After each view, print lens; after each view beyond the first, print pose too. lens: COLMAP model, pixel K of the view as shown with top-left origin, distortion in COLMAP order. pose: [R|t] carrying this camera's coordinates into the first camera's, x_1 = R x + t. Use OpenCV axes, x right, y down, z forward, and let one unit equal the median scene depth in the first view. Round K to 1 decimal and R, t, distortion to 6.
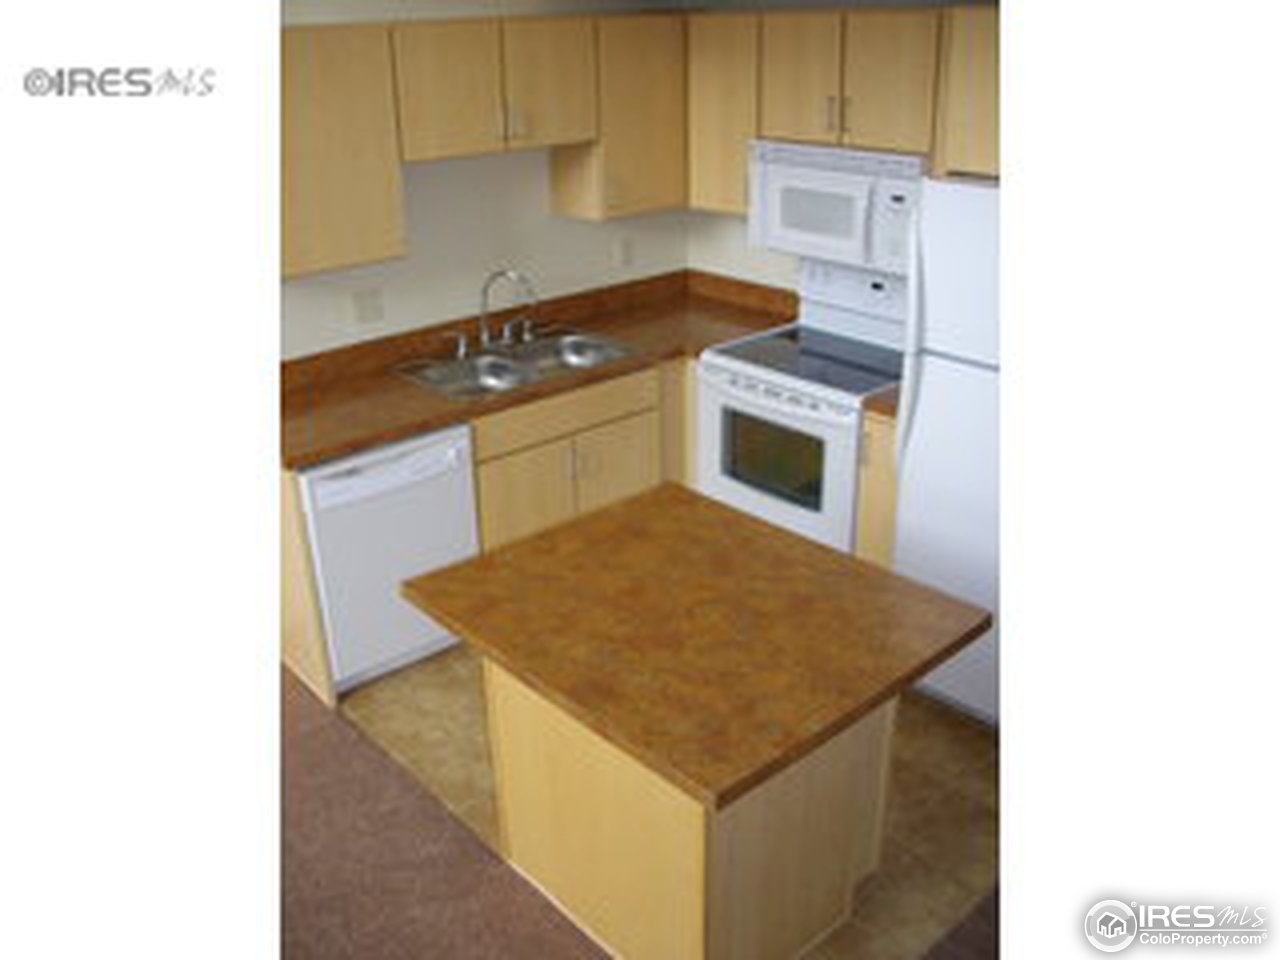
lens RADIAL K [[1120.4, 0, 640.0], [0, 1120.4, 480.0], [0, 0, 1]] dist [-0.212789, 0.000578]
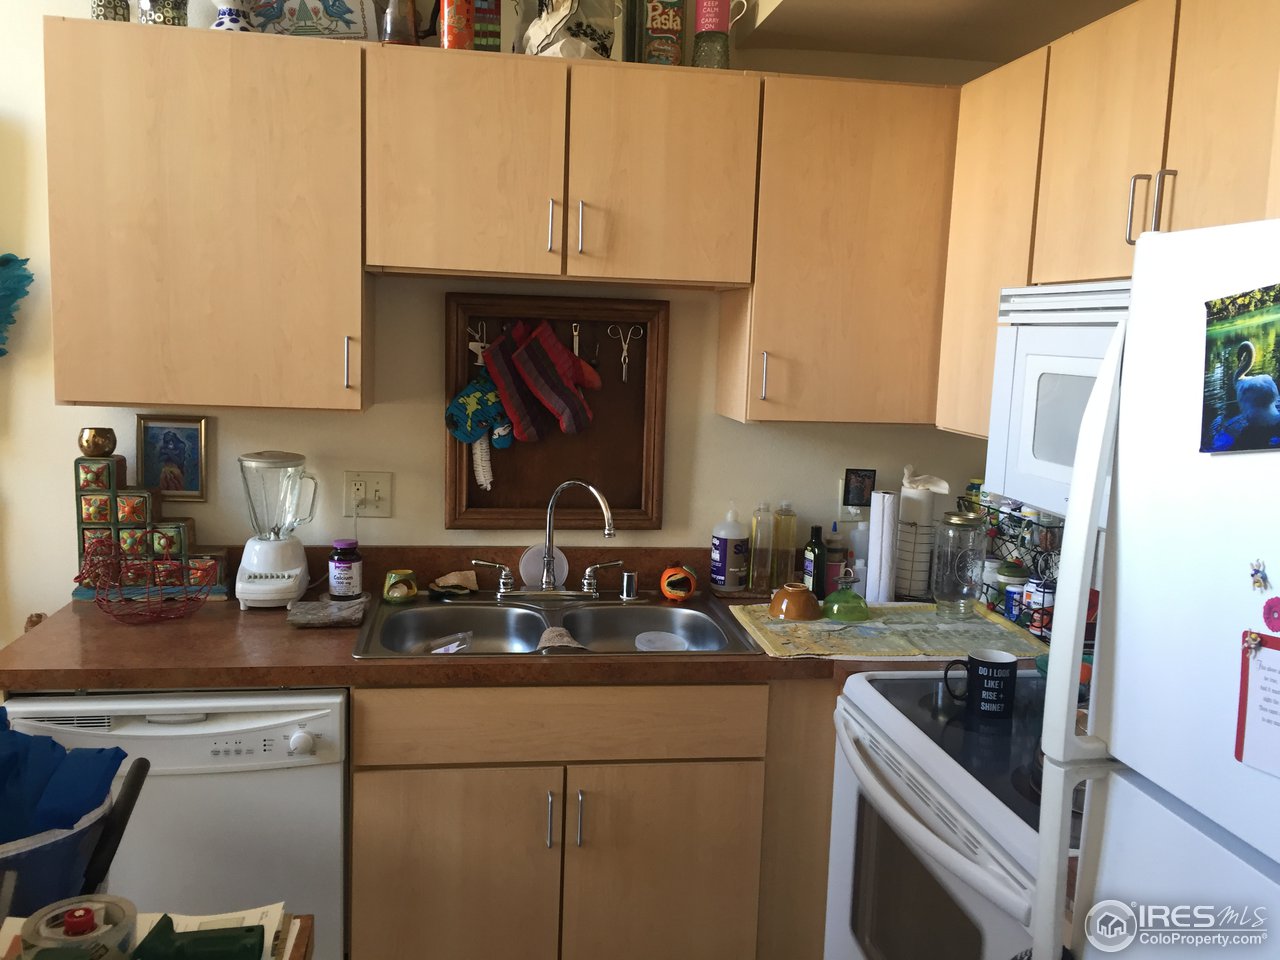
lens RADIAL K [[1081.2, 0, 664.6], [0, 1081.2, 478.1], [0, 0, 1]] dist [0.069652, -0.100500]
pose [[0.831648, 0.121043, -0.541950, 0.274205], [-0.268224, 0.942116, -0.201183, -0.085690], [0.486228, 0.312677, 0.815975, 0.570096]]
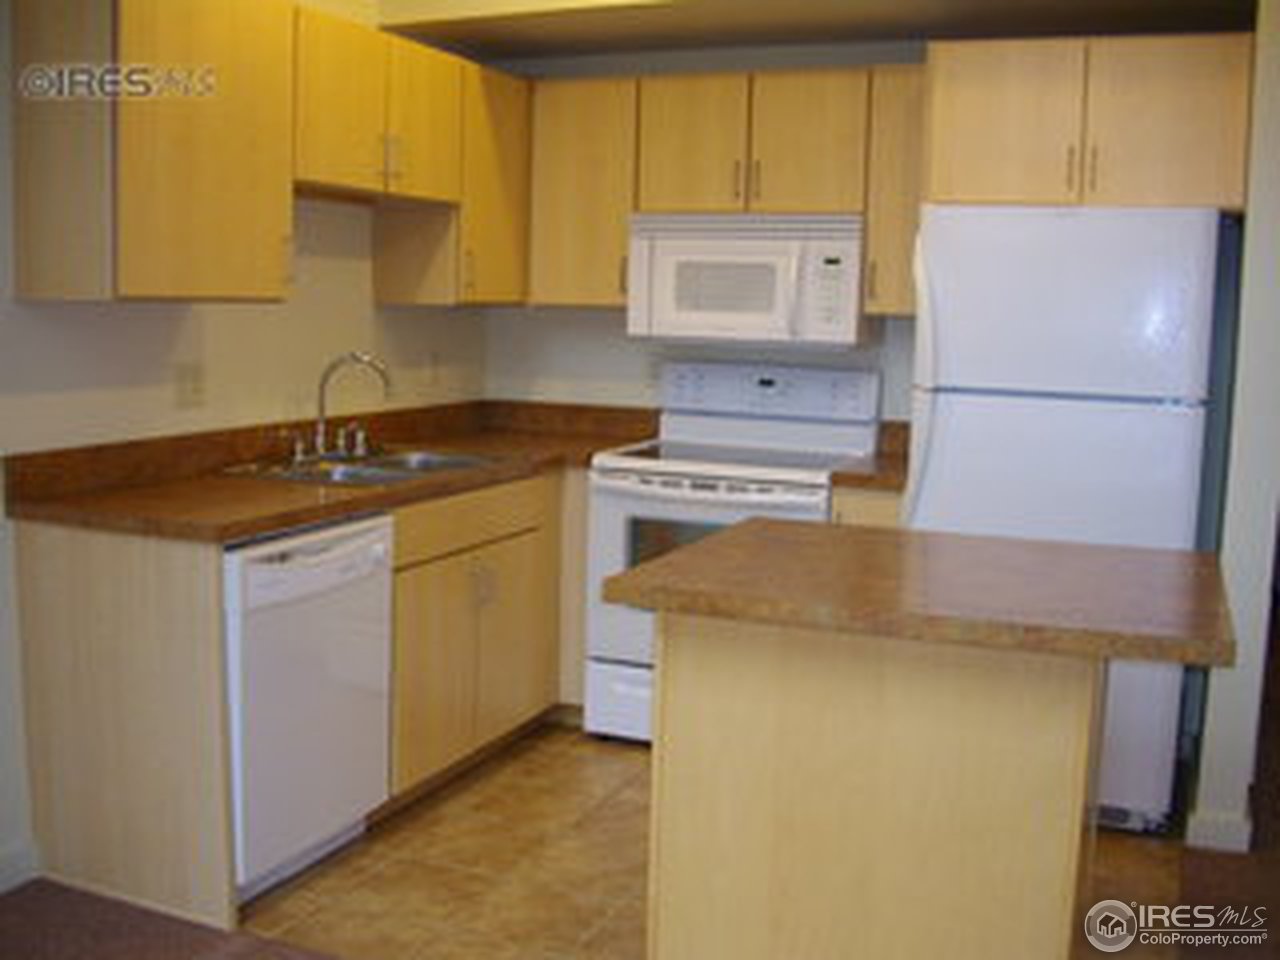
lens RADIAL K [[1391.7, 0, 640.0], [0, 1391.7, 480.0], [0, 0, 1]] dist [0.002026, -0.004280]
pose [[0.897966, -0.009631, 0.439958, -0.407512], [0.128851, 0.961699, -0.241936, 0.174204], [-0.420778, 0.273939, 0.864814, 0.099470]]
